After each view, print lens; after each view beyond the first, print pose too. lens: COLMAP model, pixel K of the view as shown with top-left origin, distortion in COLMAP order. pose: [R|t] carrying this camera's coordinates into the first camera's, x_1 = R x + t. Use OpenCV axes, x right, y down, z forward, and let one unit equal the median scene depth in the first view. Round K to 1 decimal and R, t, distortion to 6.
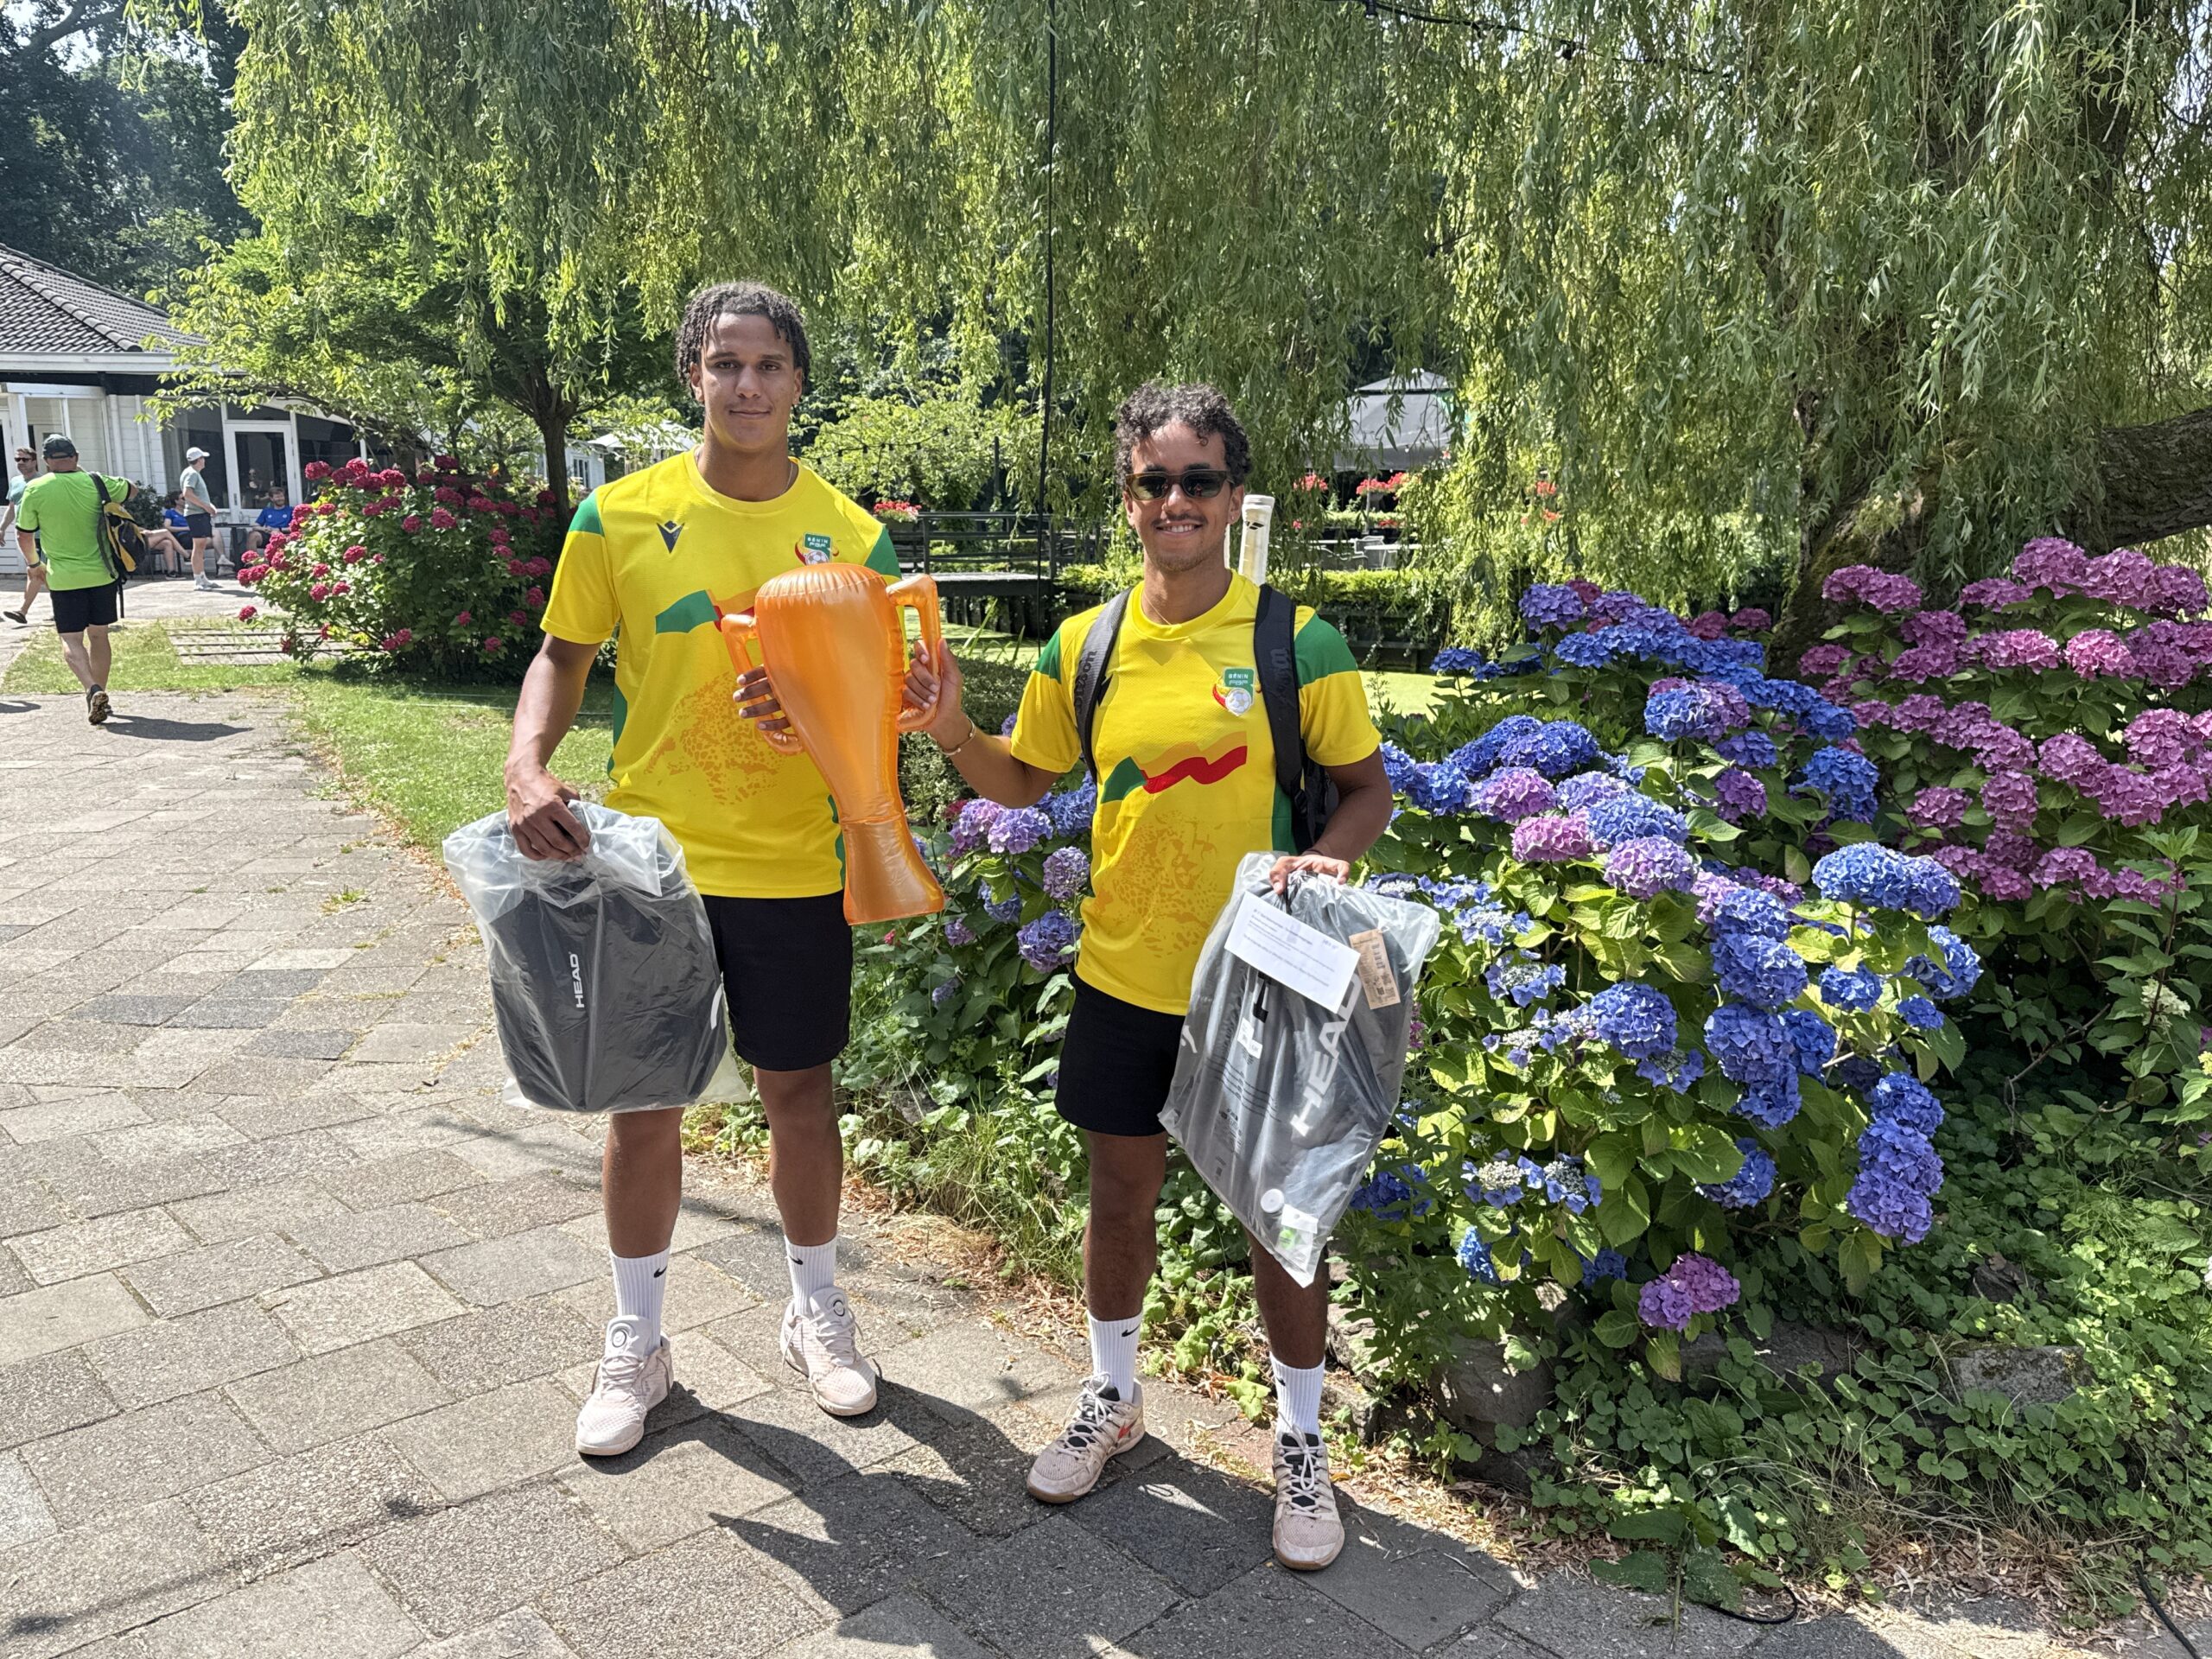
lens RADIAL K [[1725.8, 0, 1114.2], [0, 1725.8, 856.1], [0, 0, 1]] dist [0.028994, -0.049166]
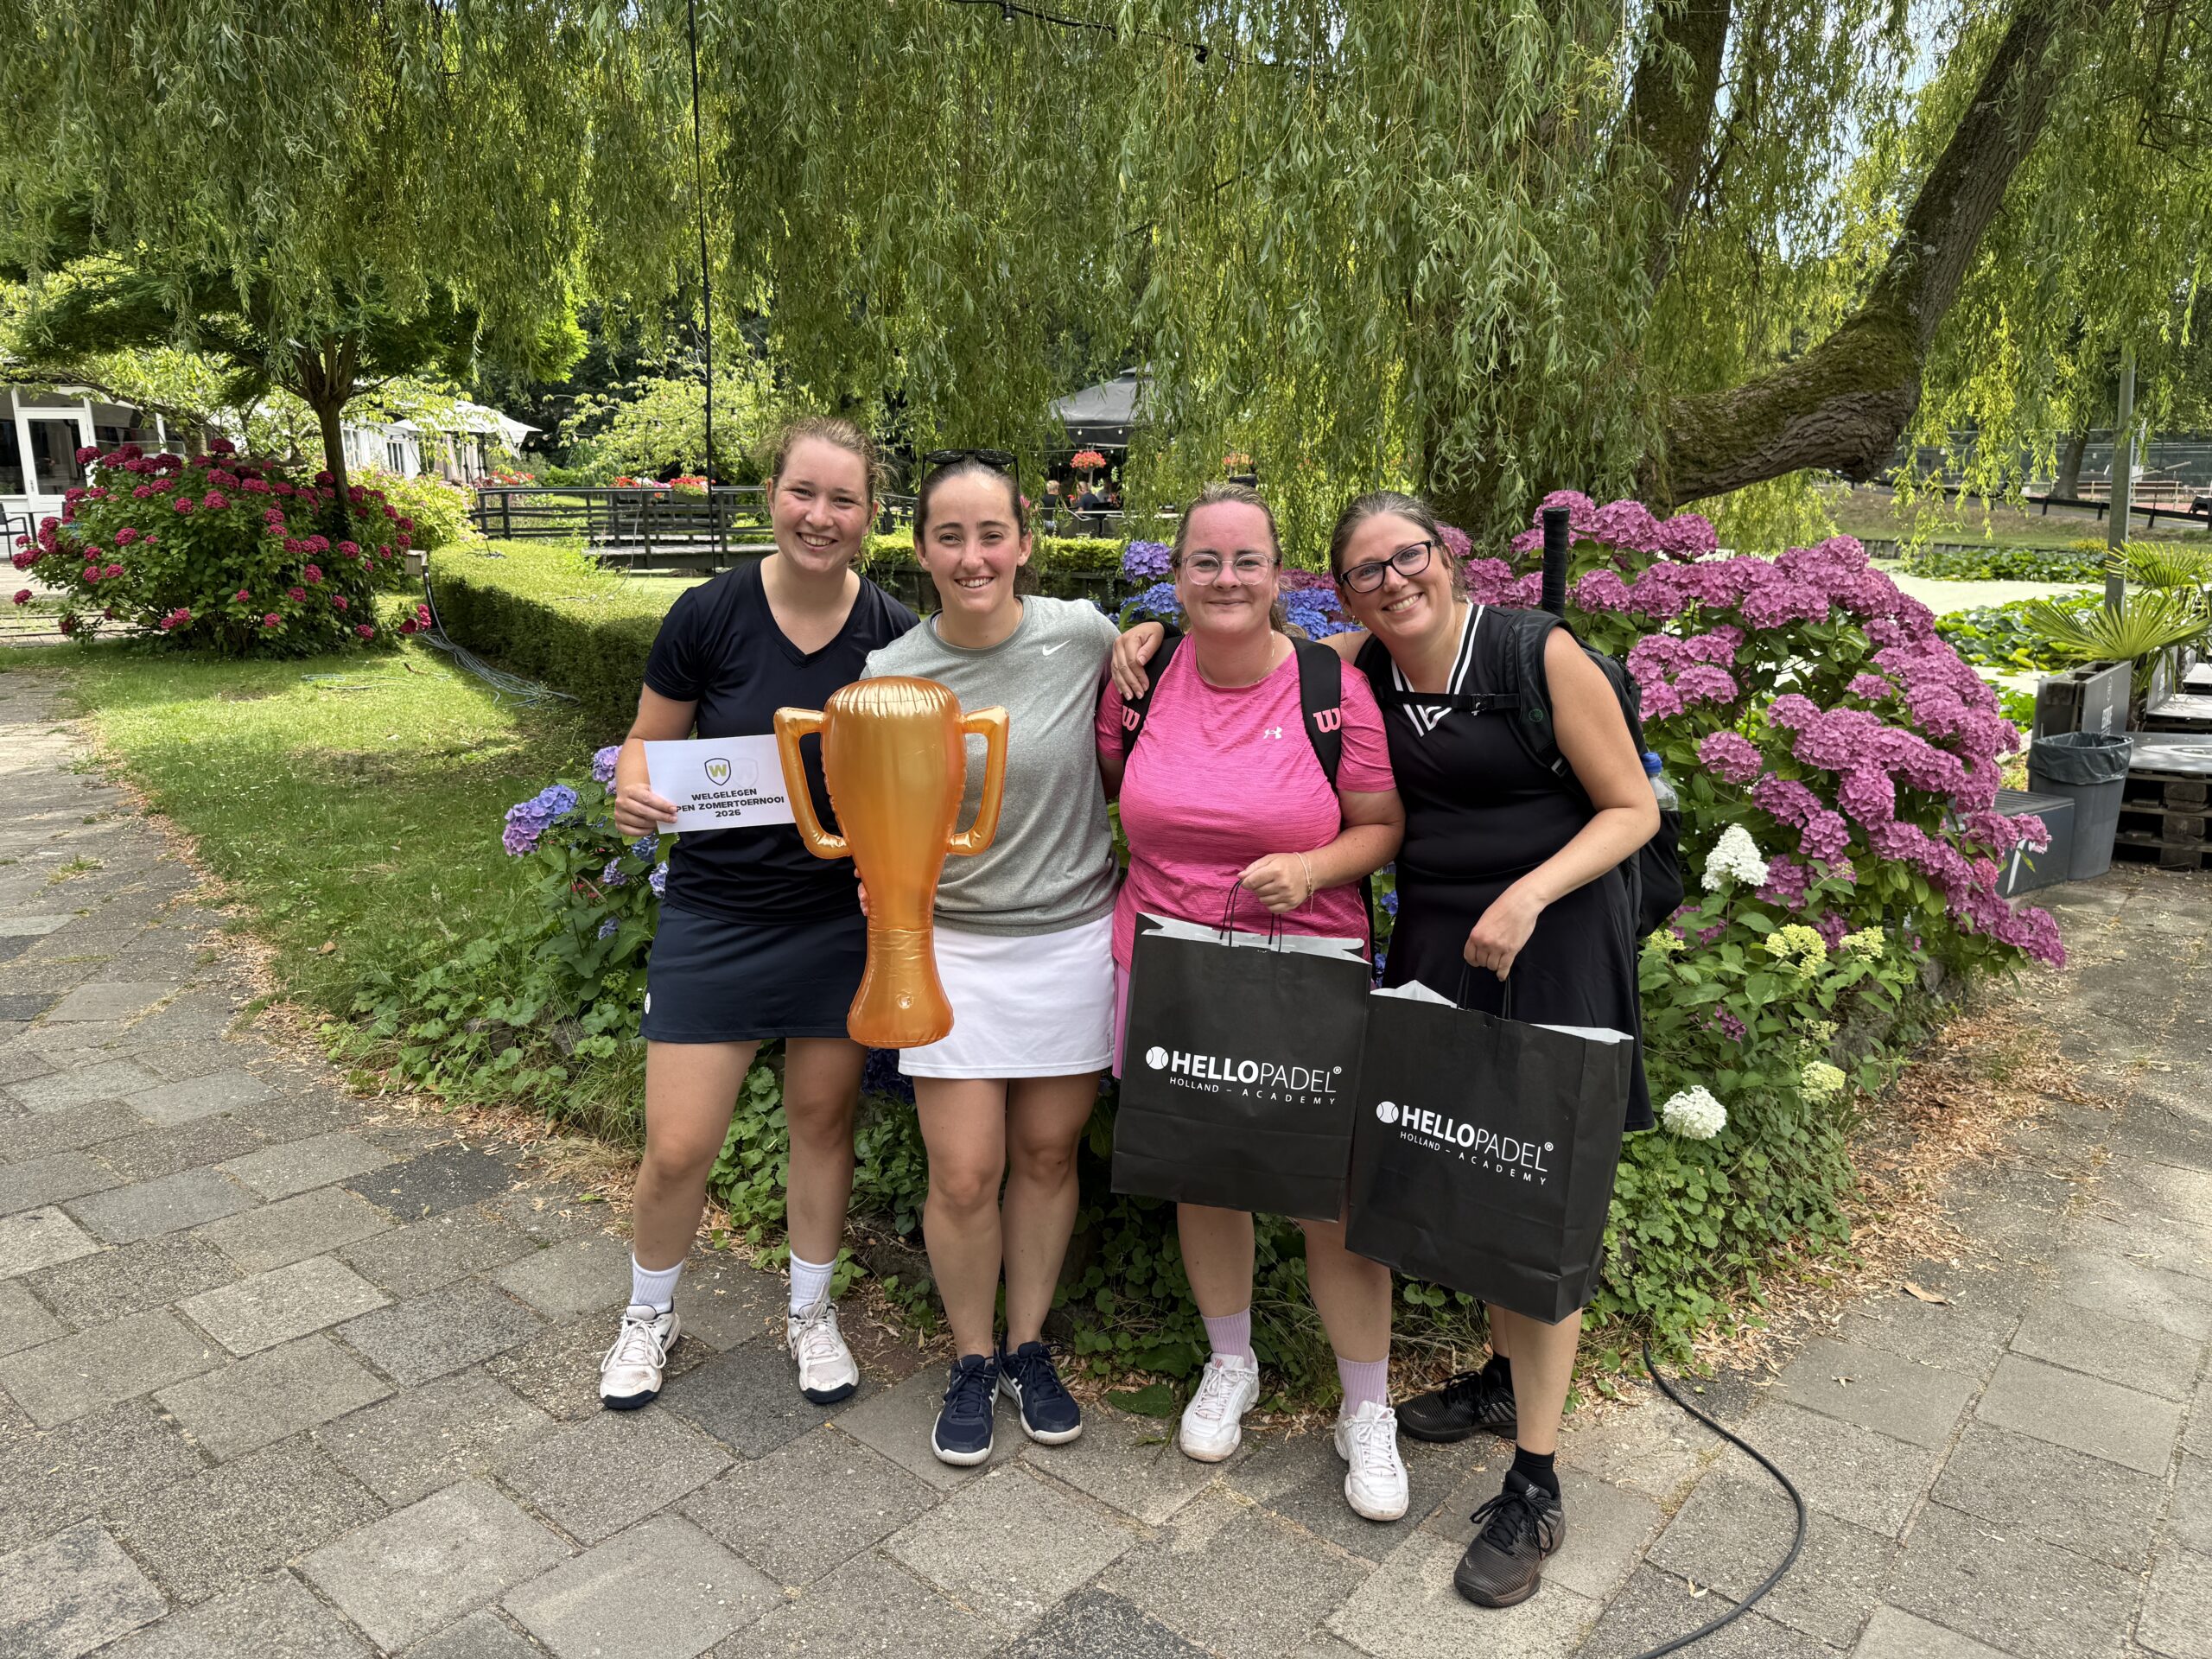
lens RADIAL K [[1579.1, 0, 1122.4], [0, 1579.1, 846.1], [0, 0, 1]] dist [0.006715, -0.018603]
pose [[0.992901, -0.039016, 0.112360, 0.129201], [0.035824, 0.998899, 0.030288, 0.010004], [-0.113418, -0.026047, 0.993206, -0.012845]]
